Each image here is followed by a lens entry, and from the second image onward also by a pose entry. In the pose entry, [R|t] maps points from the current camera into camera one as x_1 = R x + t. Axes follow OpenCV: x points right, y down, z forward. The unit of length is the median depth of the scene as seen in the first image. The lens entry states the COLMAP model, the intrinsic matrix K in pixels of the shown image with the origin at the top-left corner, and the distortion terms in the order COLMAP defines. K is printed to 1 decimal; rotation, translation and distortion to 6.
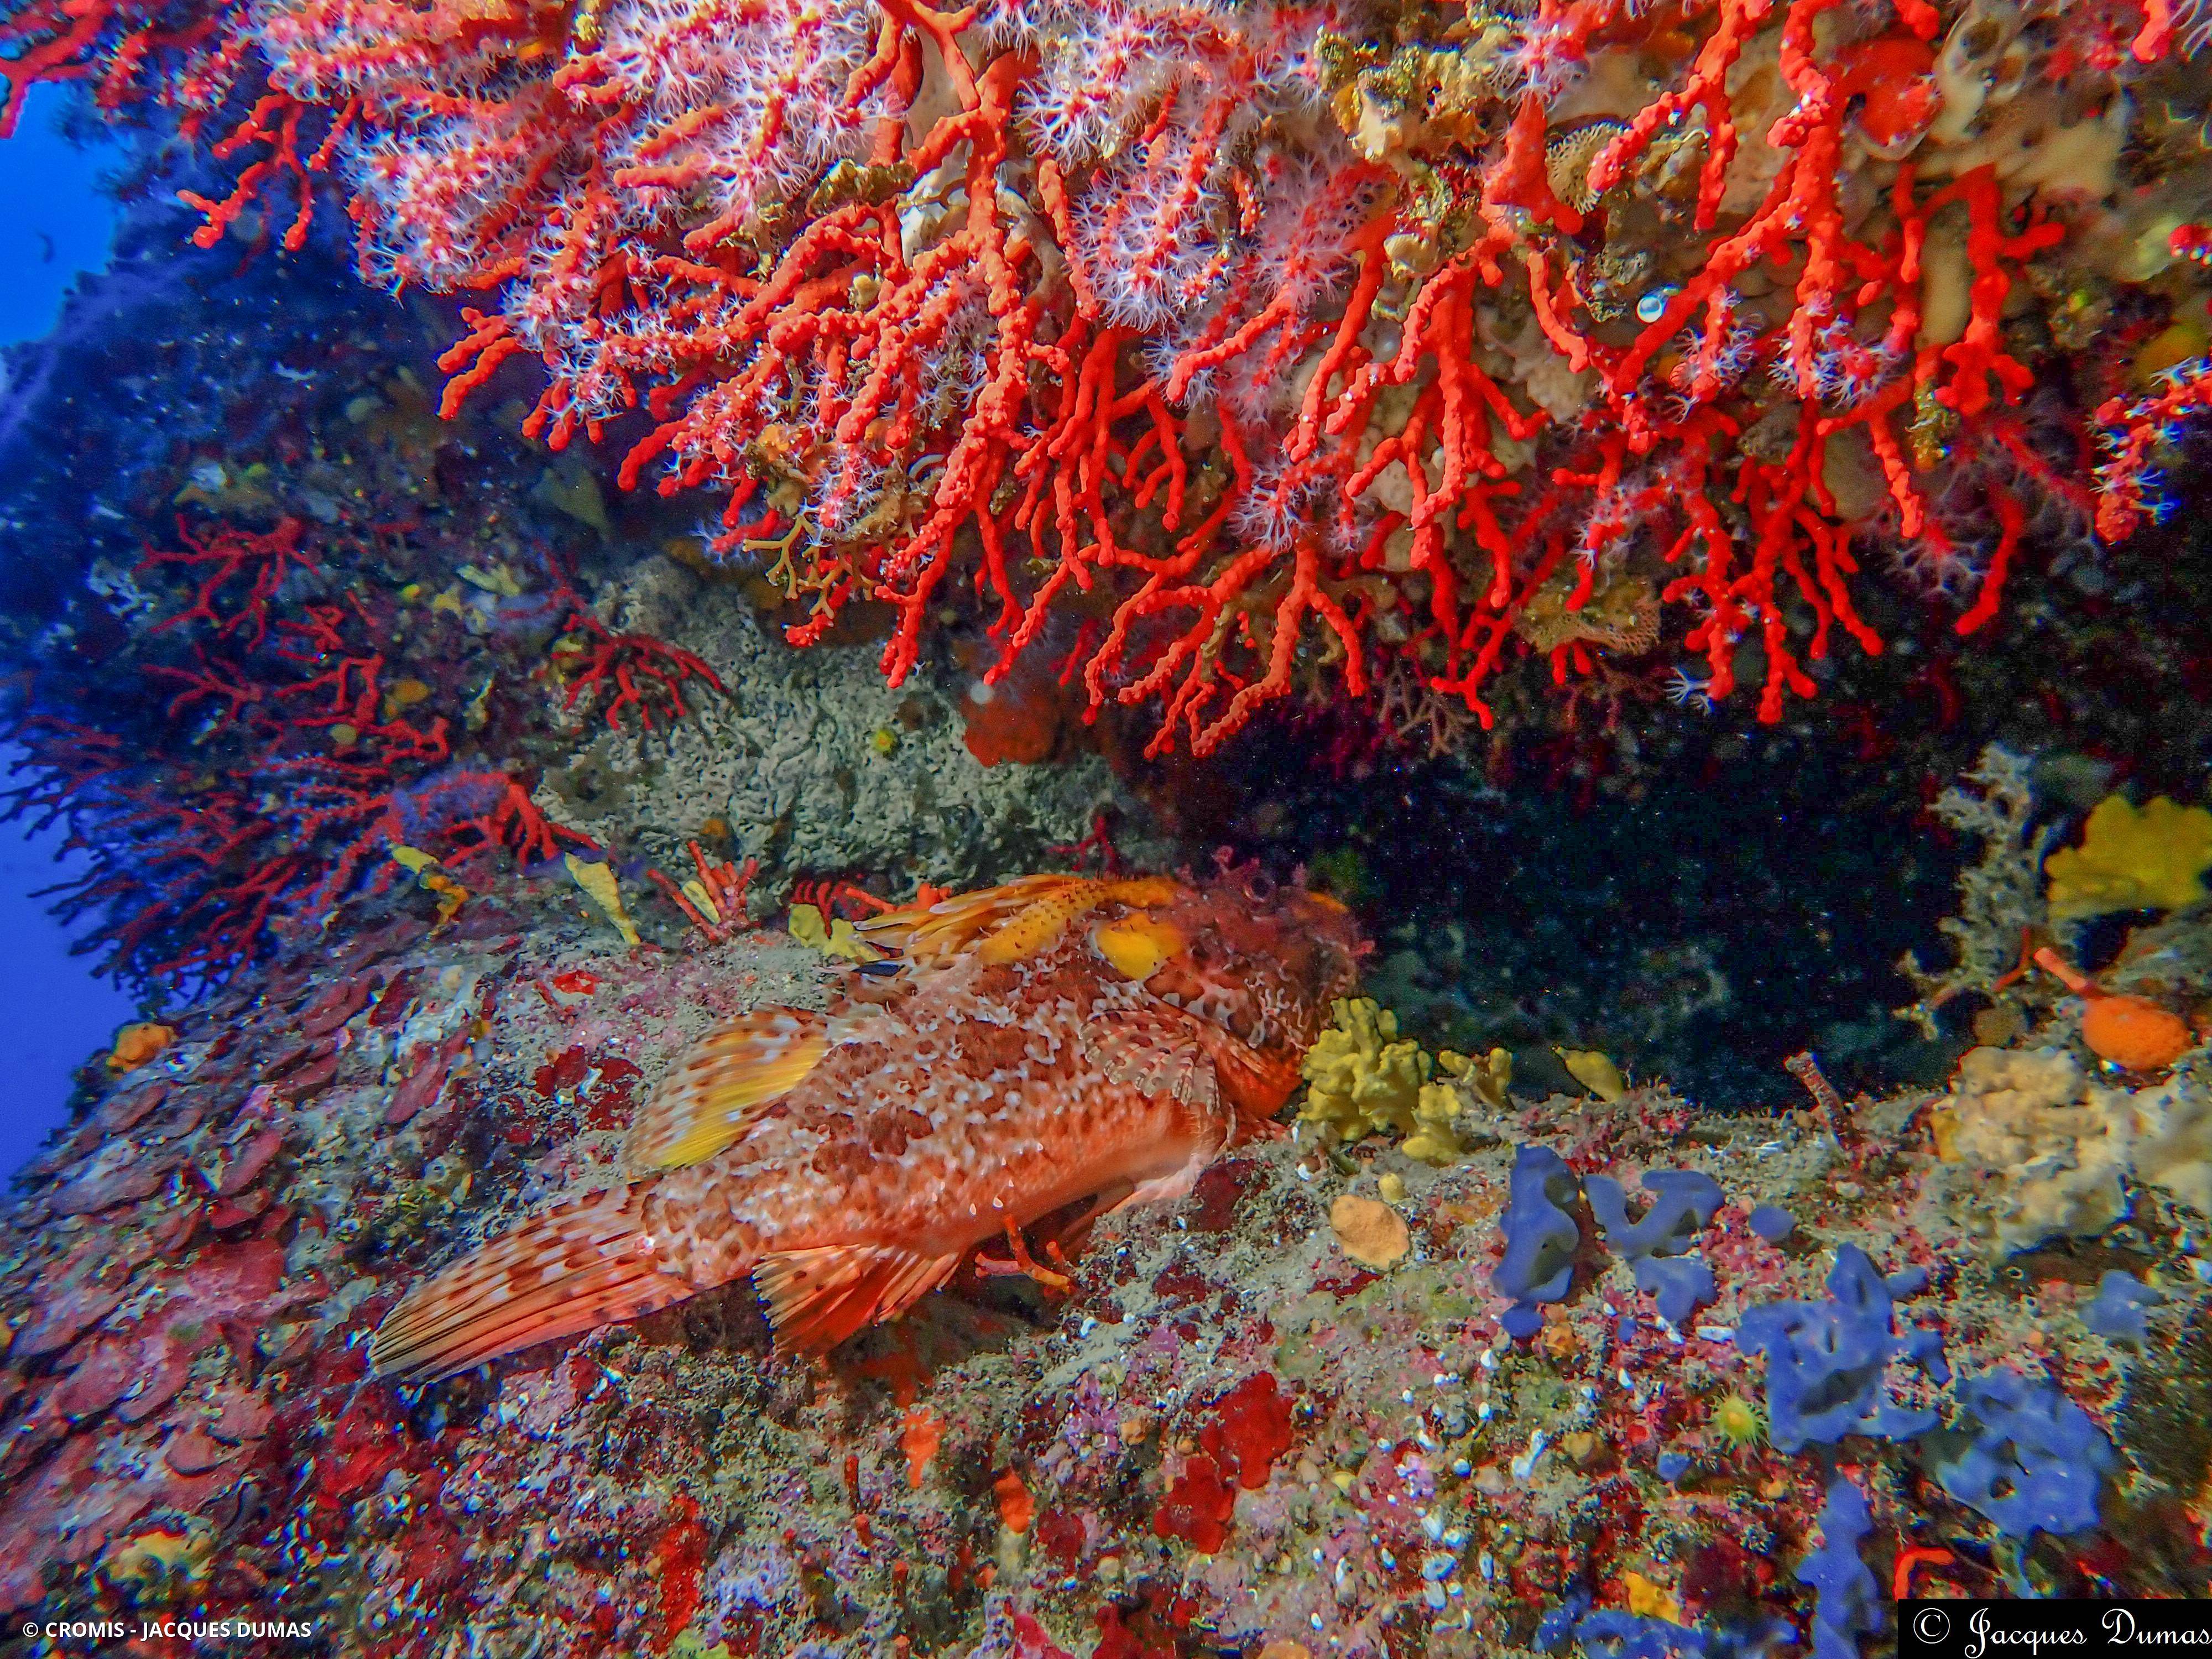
lens RADIAL K [[2180.3, 0, 1106.0], [0, 2180.3, 829.5], [0, 0, 1]] dist [0.008055, 1.333274]
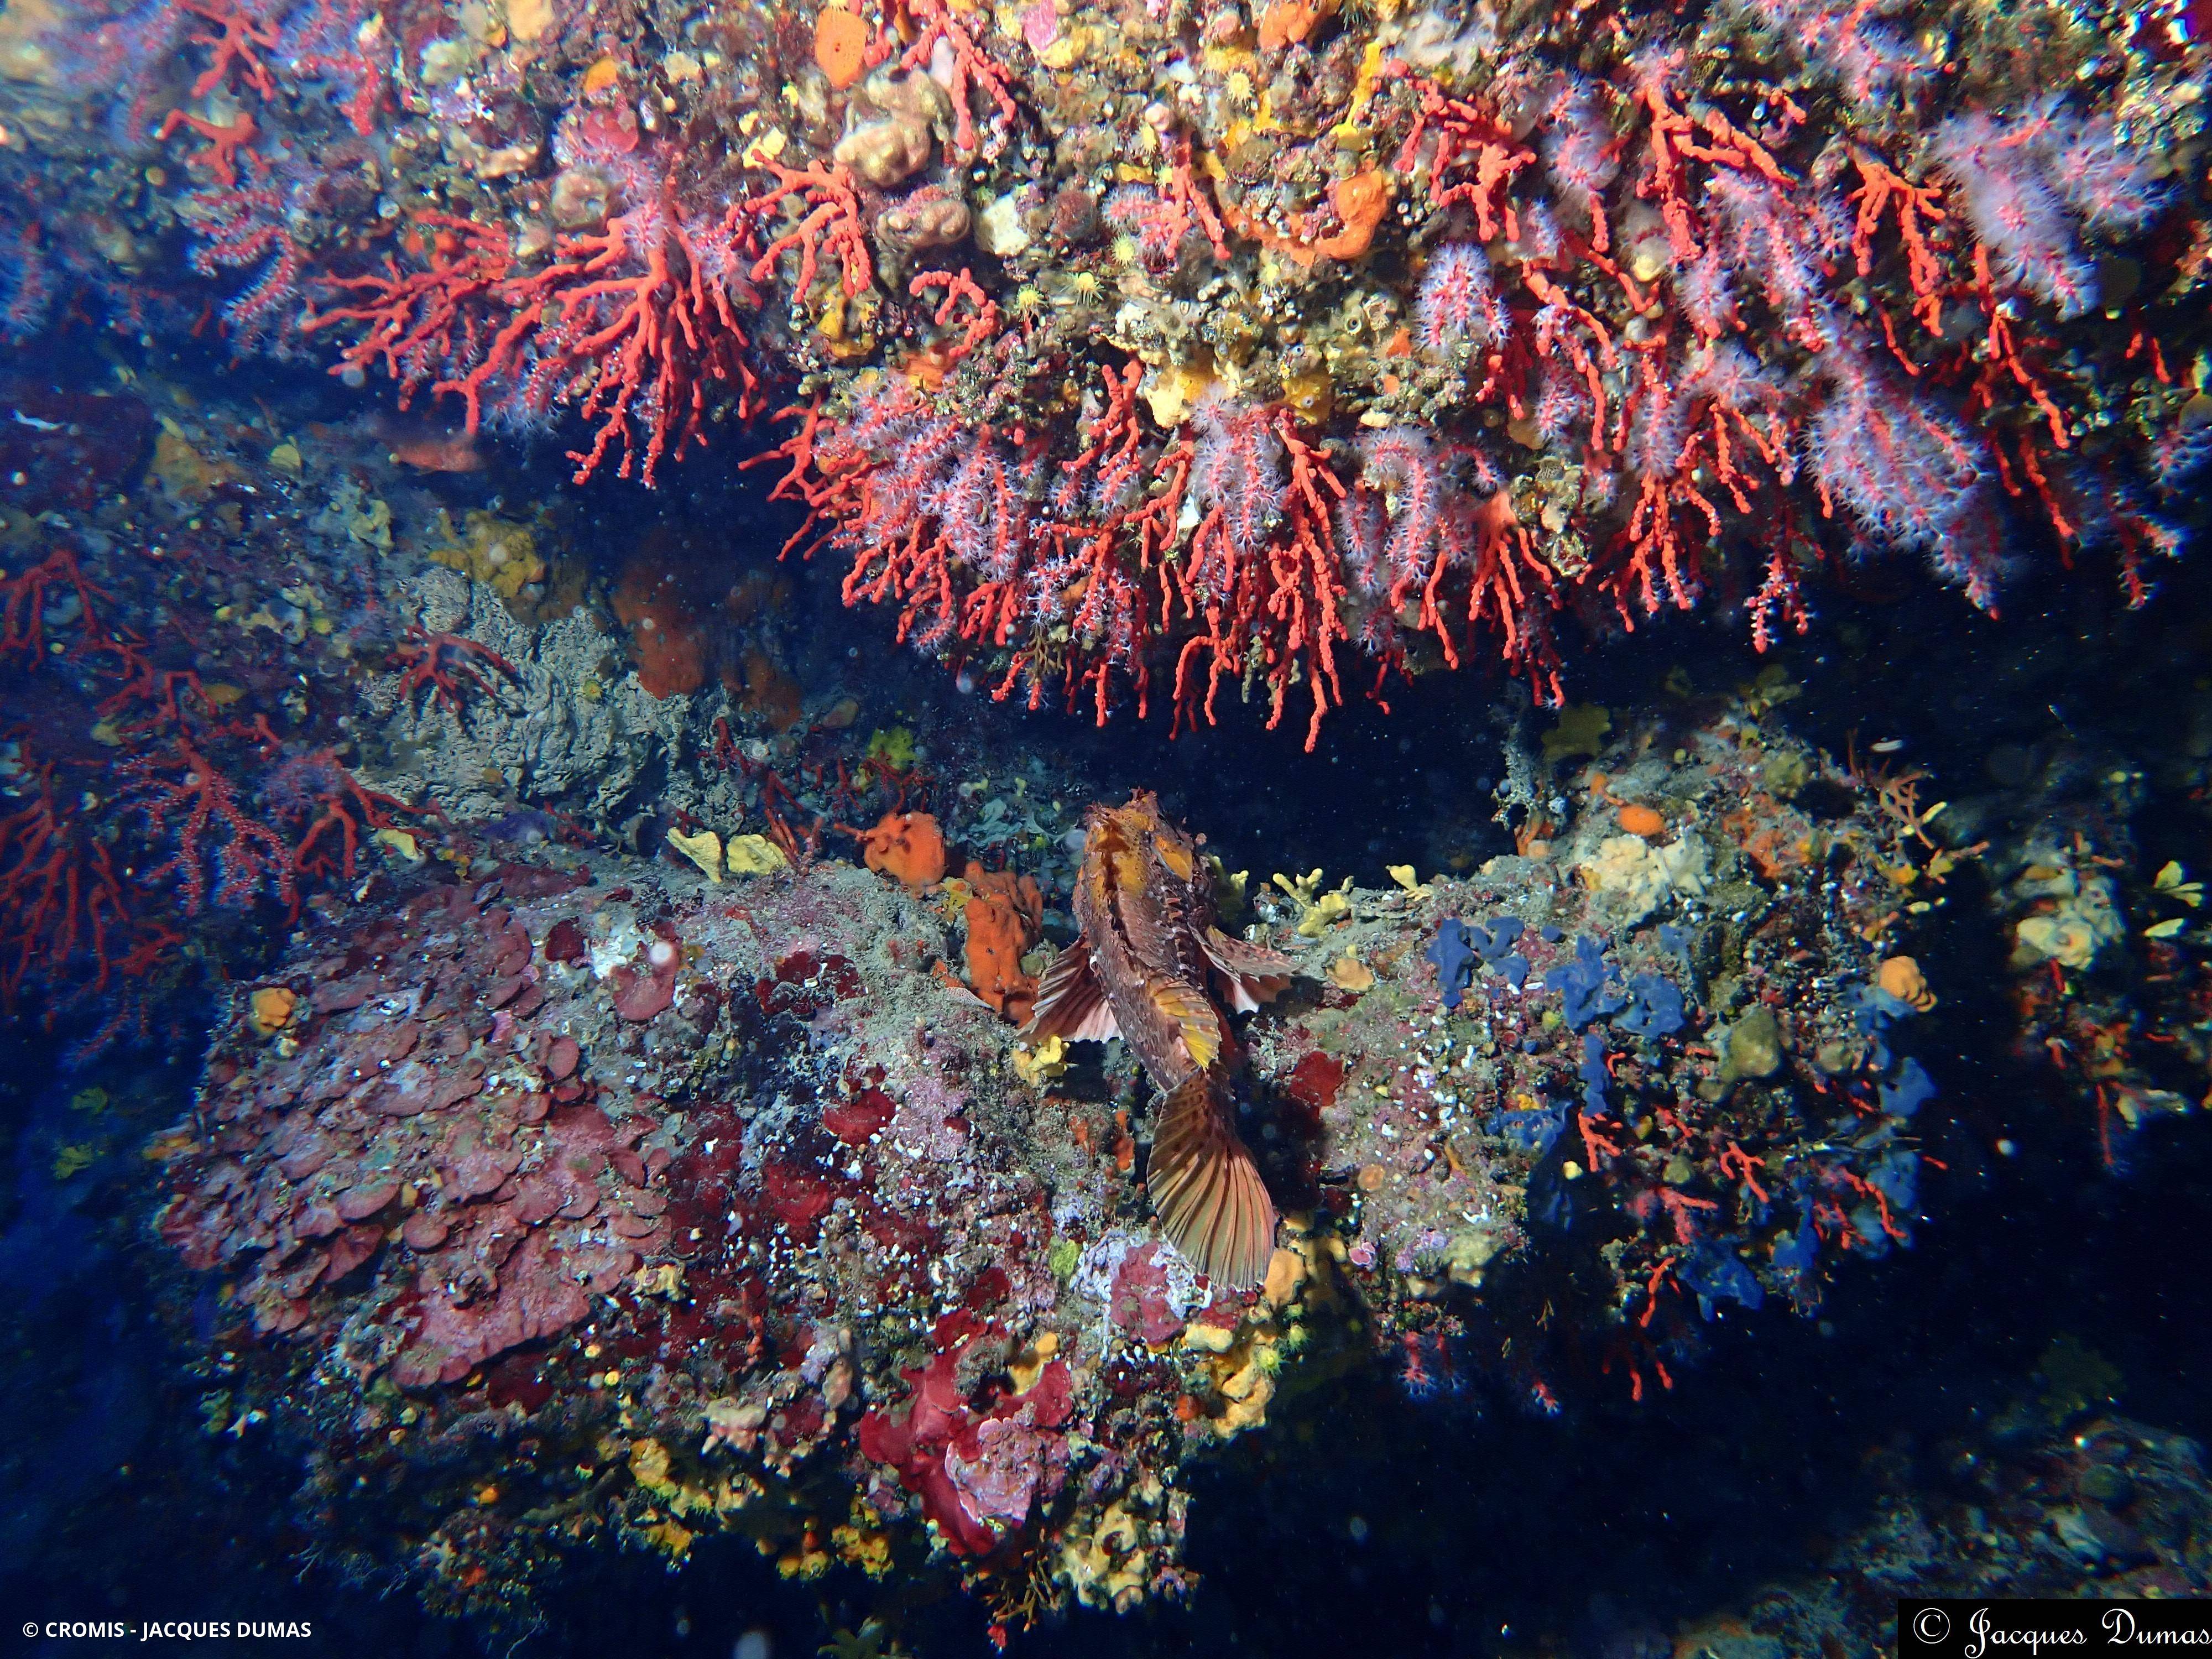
lens RADIAL K [[2180.3, 0, 1106.0], [0, 2180.3, 829.5], [0, 0, 1]] dist [0.008055, 1.333274]
pose [[0.874499, -0.140230, 0.464314, -0.974521], [0.088473, 0.987352, 0.131563, -0.223856], [-0.476890, -0.073972, 0.875845, -0.608593]]
